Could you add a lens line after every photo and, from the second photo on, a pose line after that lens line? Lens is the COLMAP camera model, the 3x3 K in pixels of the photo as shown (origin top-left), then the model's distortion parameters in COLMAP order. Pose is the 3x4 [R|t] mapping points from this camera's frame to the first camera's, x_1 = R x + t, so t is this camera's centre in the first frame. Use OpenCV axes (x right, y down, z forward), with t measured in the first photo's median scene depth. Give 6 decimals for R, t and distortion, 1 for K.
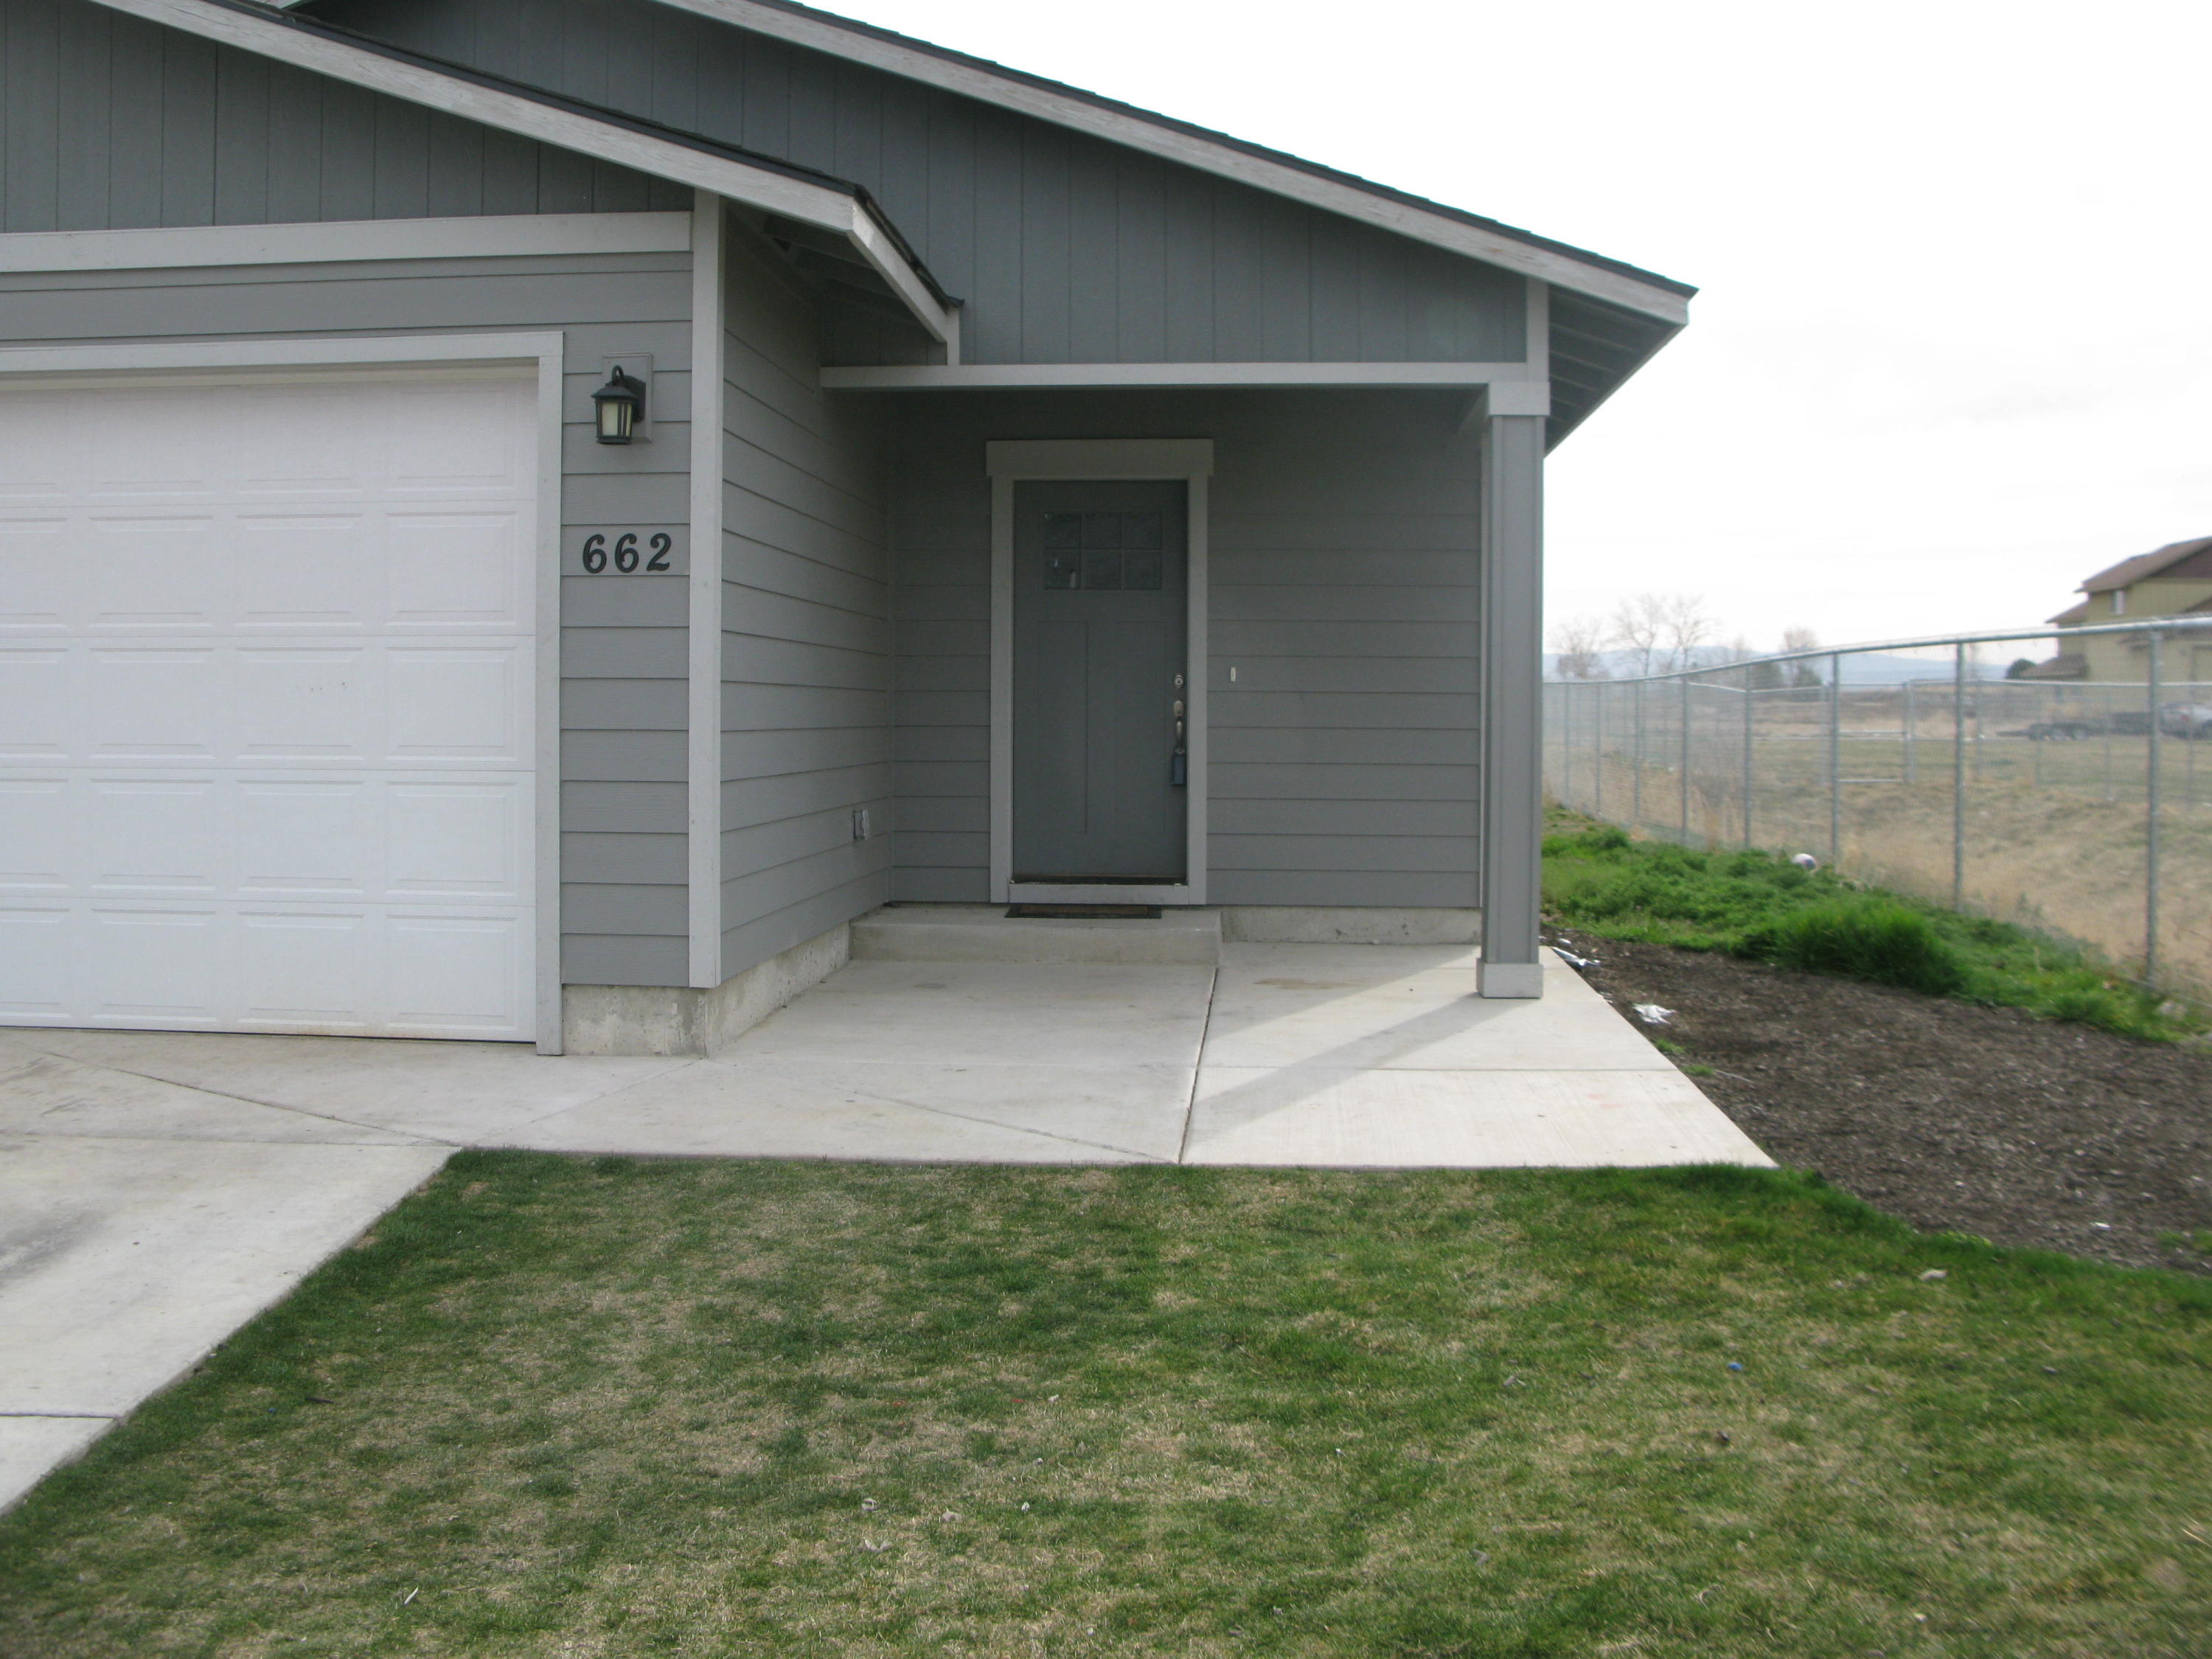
lens RADIAL K [[2247.4, 0, 1104.3], [0, 2247.4, 729.7], [0, 0, 1]] dist [-0.203116, 0.242171]
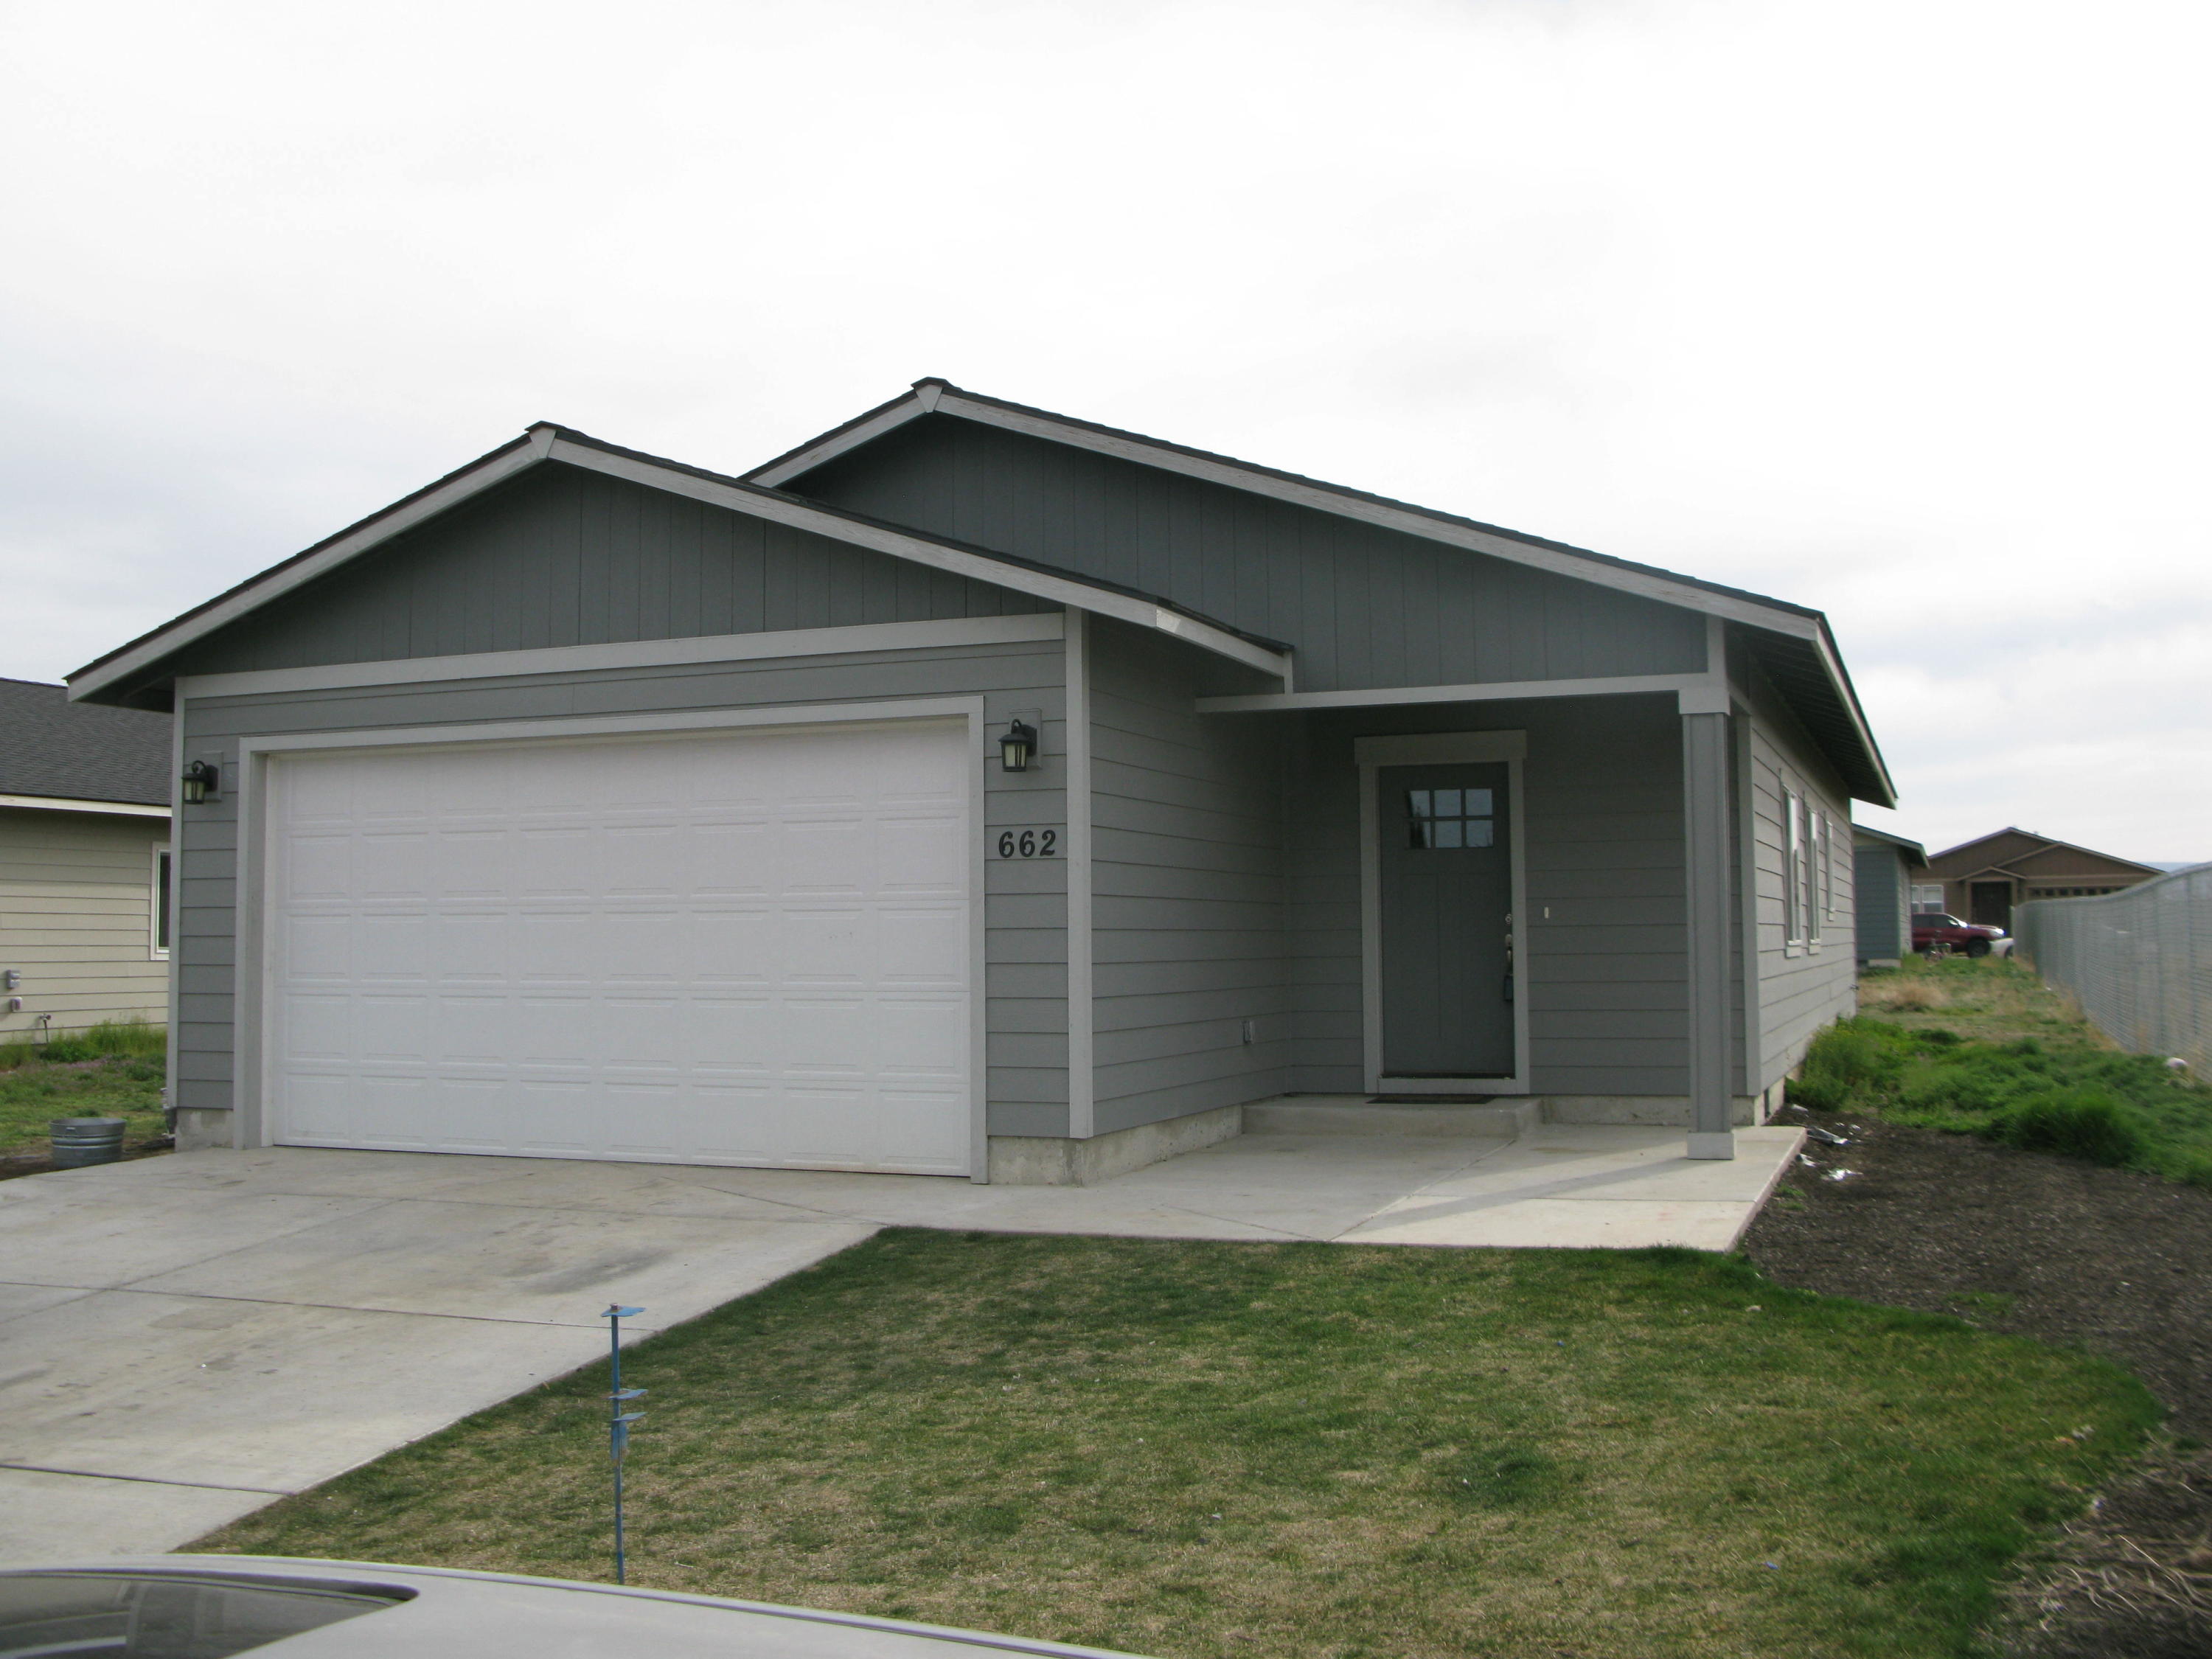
lens RADIAL K [[2247.4, 0, 1104.3], [0, 2247.4, 729.7], [0, 0, 1]] dist [-0.203116, 0.242171]
pose [[0.956983, -0.039818, -0.287399, 0.268591], [0.010194, 0.994541, -0.103847, 0.001073], [0.289965, 0.096450, 0.952165, -0.419996]]
